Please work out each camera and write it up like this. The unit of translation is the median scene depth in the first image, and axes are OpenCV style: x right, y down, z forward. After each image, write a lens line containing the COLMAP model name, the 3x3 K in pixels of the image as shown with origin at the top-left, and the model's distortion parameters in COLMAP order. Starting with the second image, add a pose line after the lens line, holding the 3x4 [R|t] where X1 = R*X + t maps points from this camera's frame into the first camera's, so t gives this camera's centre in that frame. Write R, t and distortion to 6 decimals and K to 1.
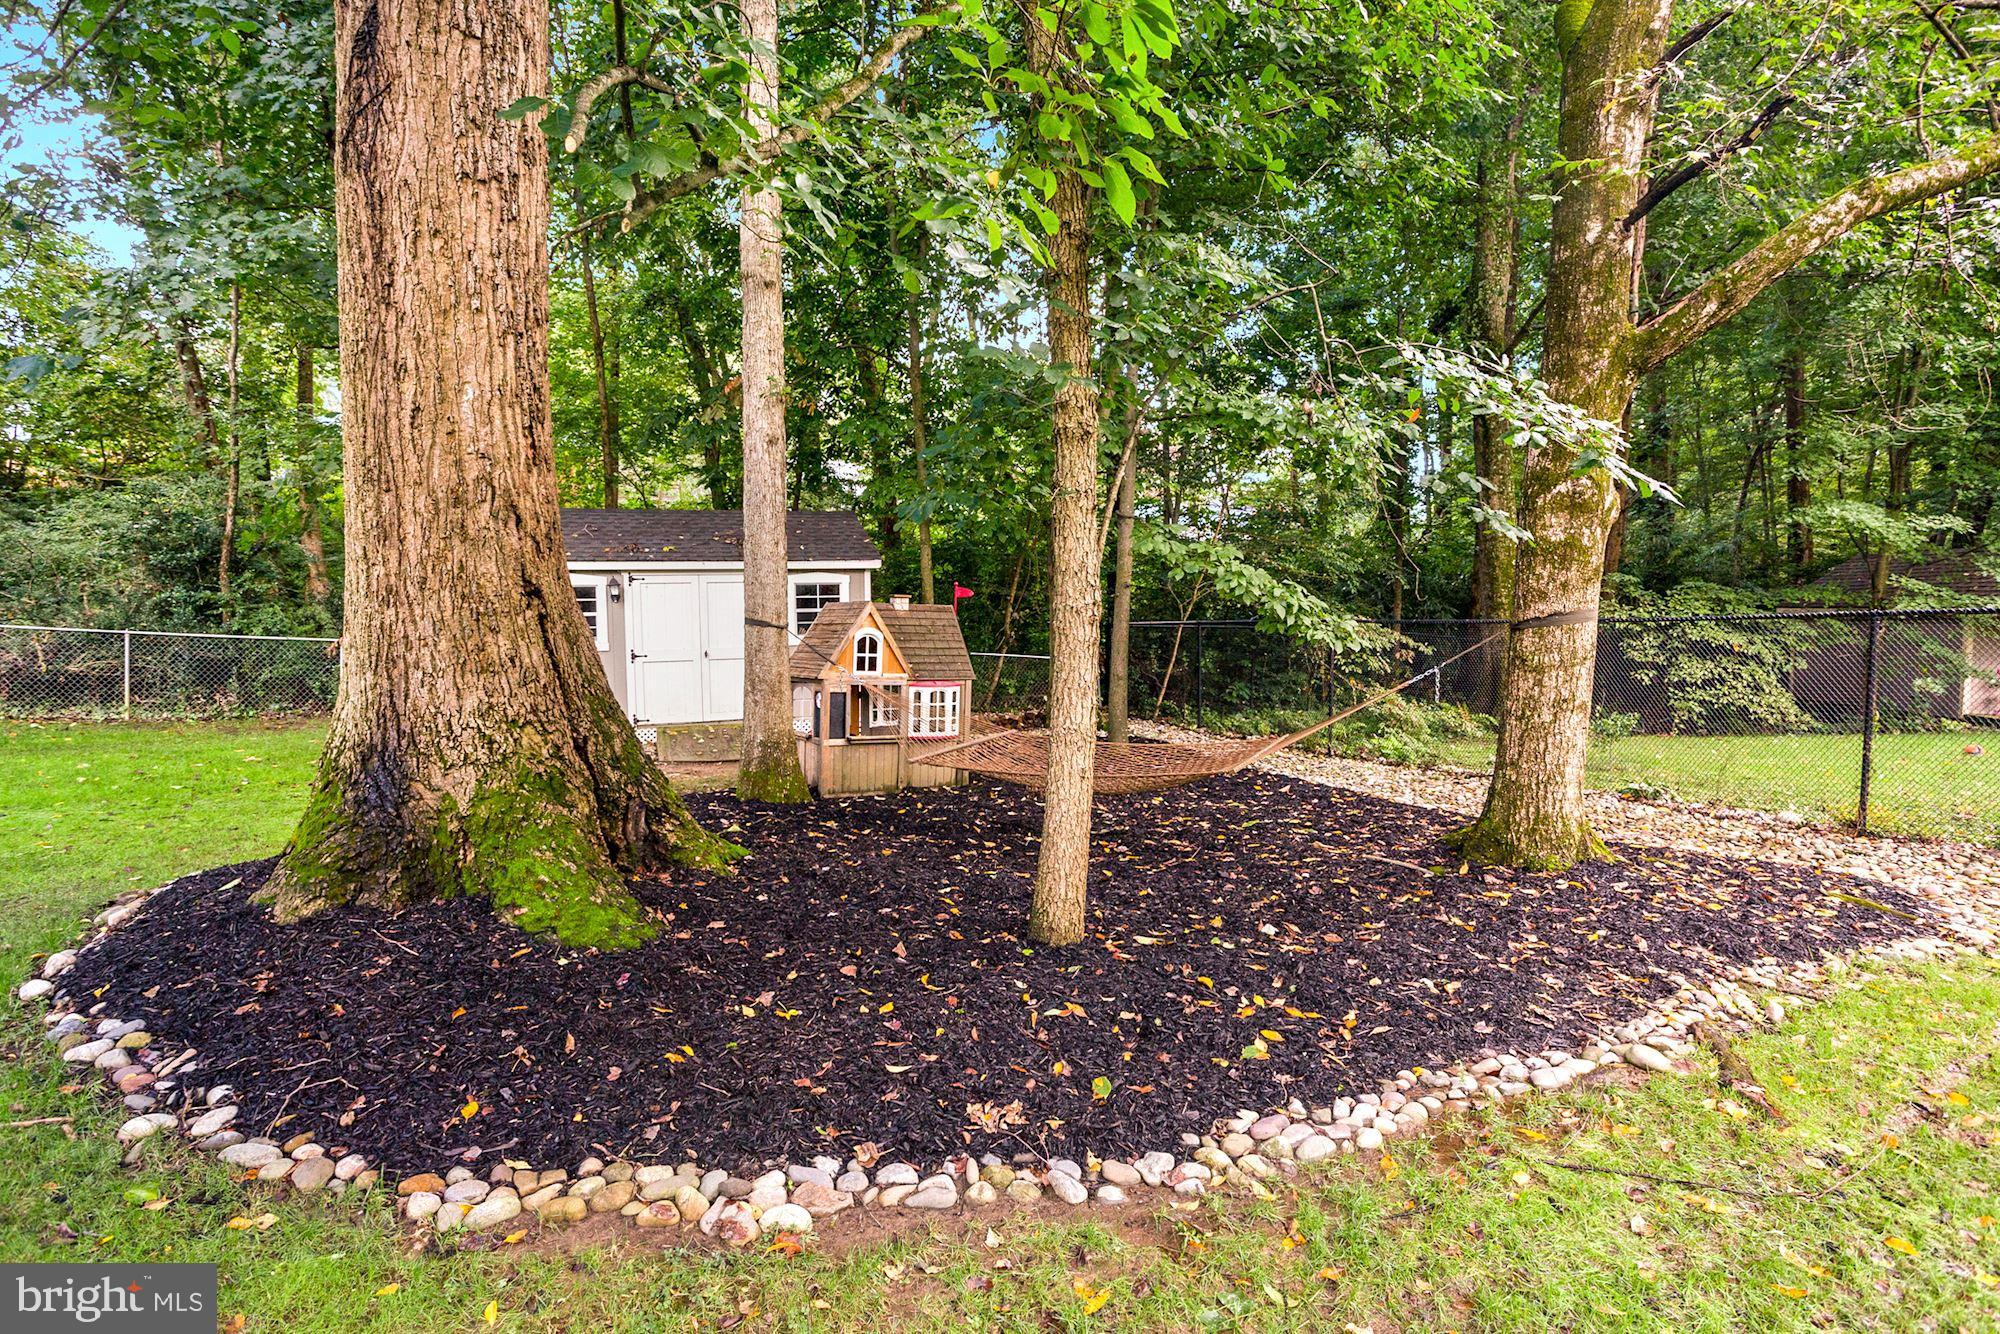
lens RADIAL K [[985.4, 0, 992.2], [0, 985.4, 610.1], [0, 0, 1]] dist [-0.015424, 0.000628]
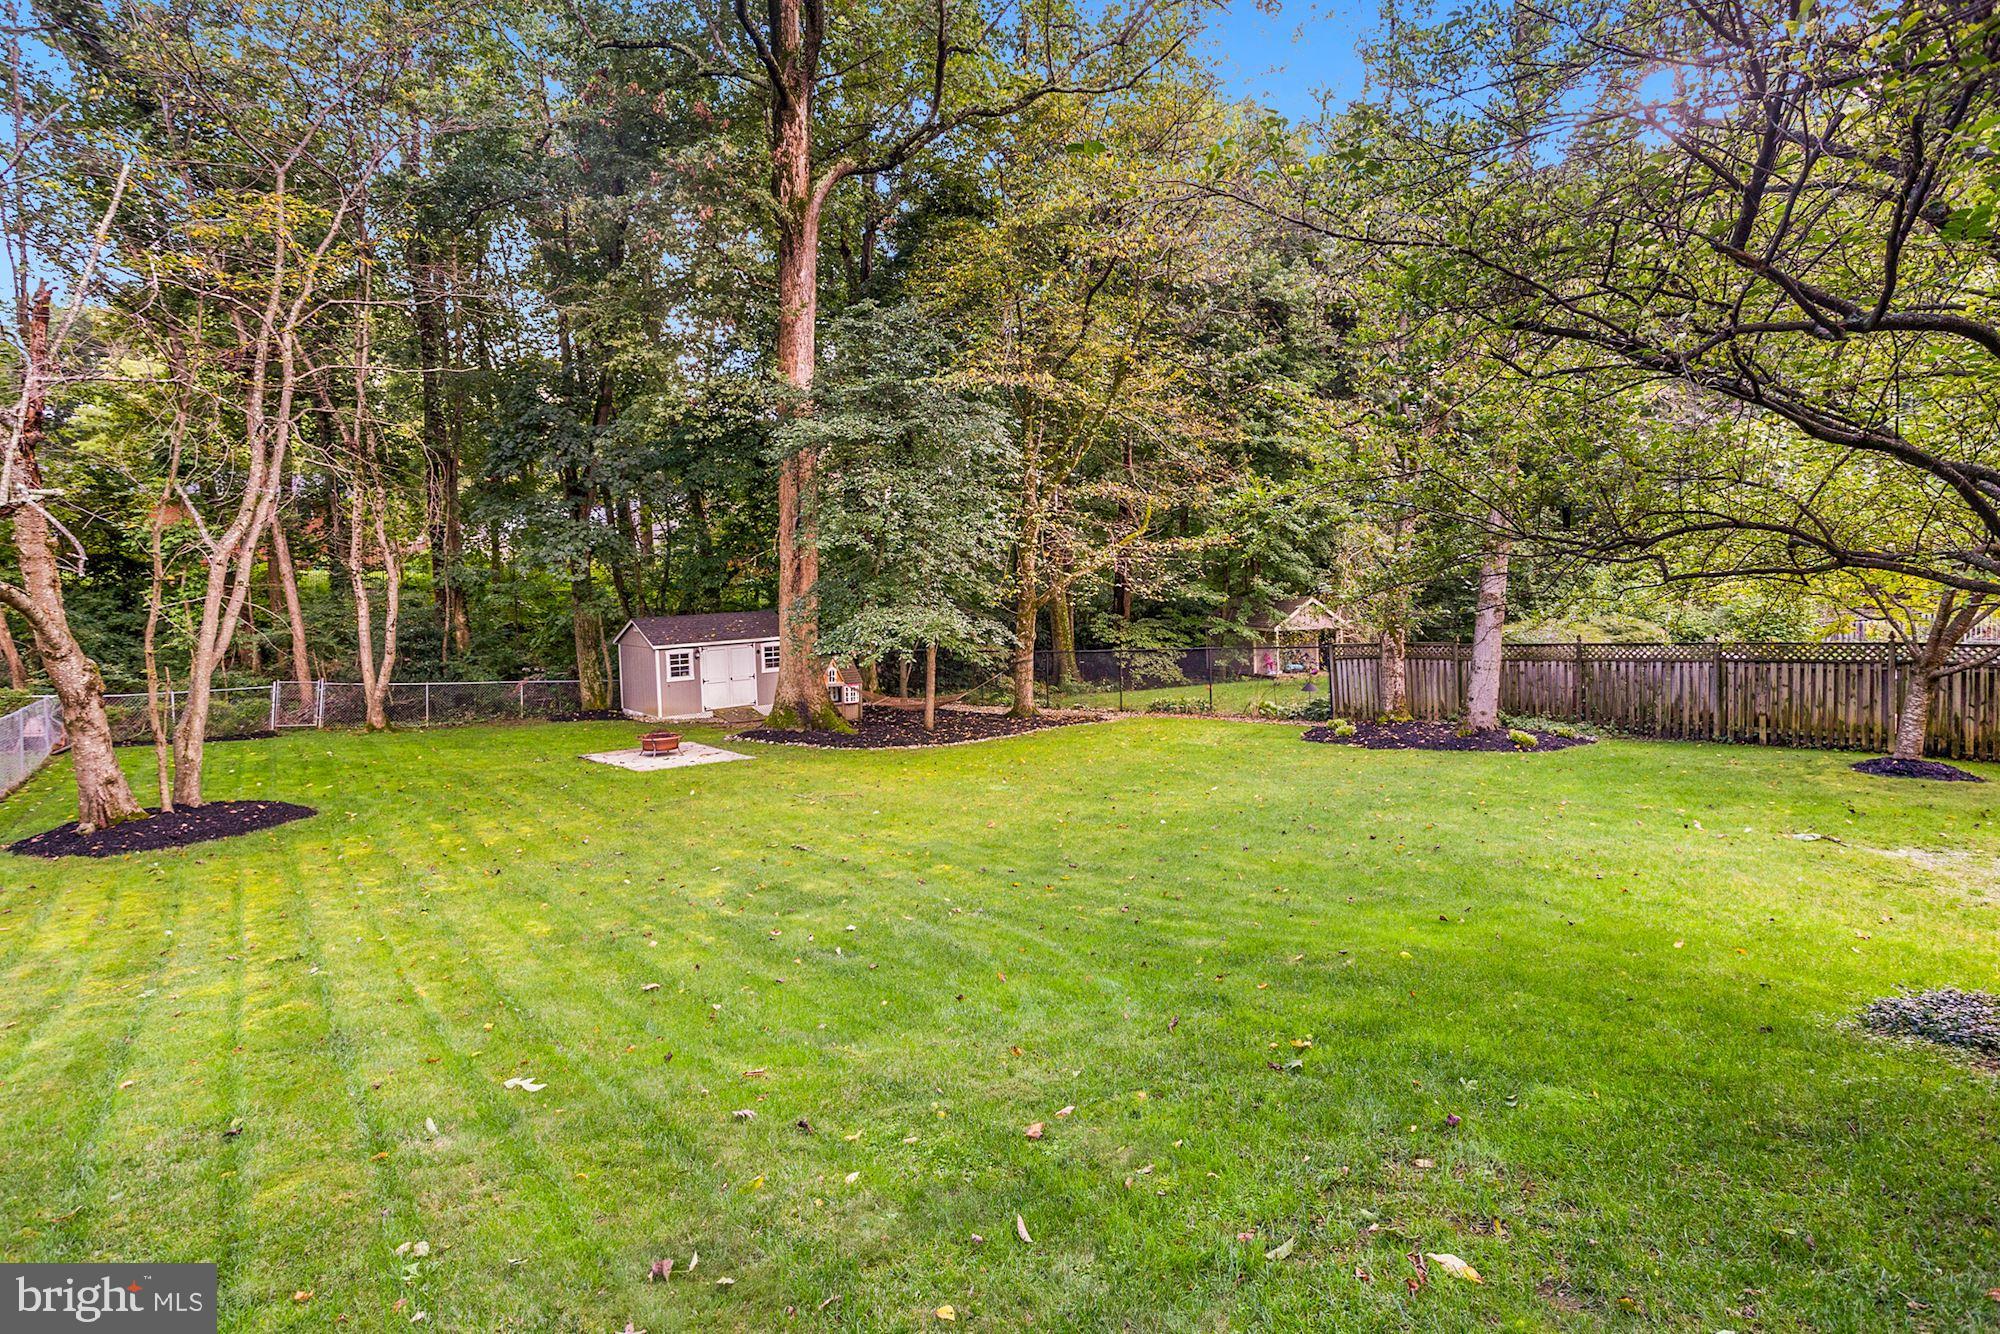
lens RADIAL K [[985.4, 0, 992.2], [0, 985.4, 610.1], [0, 0, 1]] dist [-0.015424, 0.000628]
pose [[0.945988, -0.034331, 0.322380, -0.433632], [0.032631, 0.999410, 0.010675, -0.119690], [-0.322557, 0.000421, 0.946550, -1.374074]]
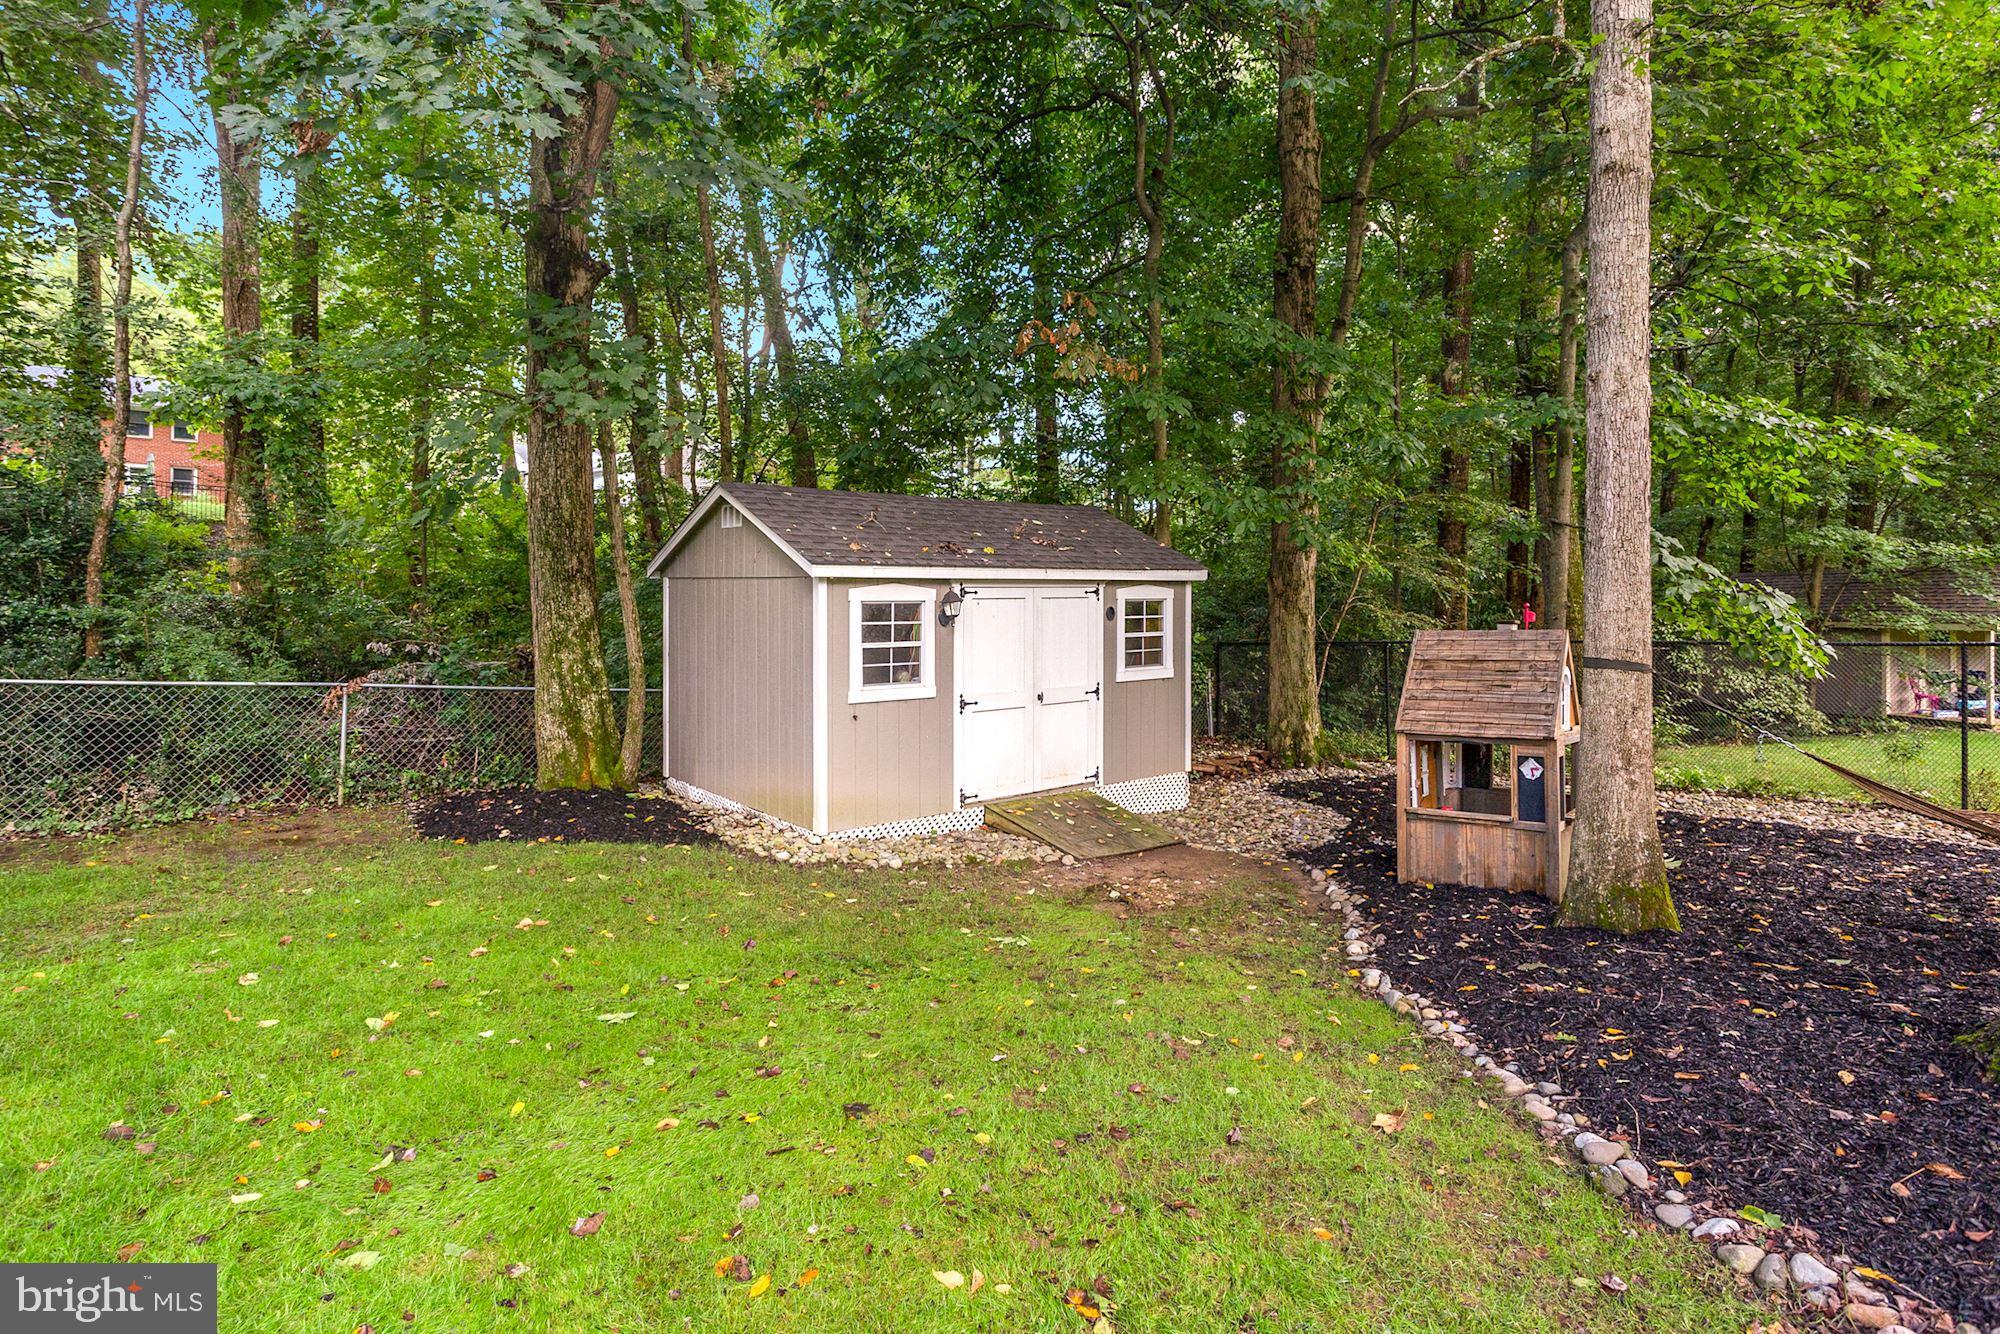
lens RADIAL K [[985.4, 0, 992.2], [0, 985.4, 610.1], [0, 0, 1]] dist [-0.015424, 0.000628]
pose [[0.949298, 0.003651, 0.314357, -0.521510], [-0.000783, 0.999957, -0.009250, -0.011933], [-0.314377, 0.008535, 0.949260, 0.315663]]
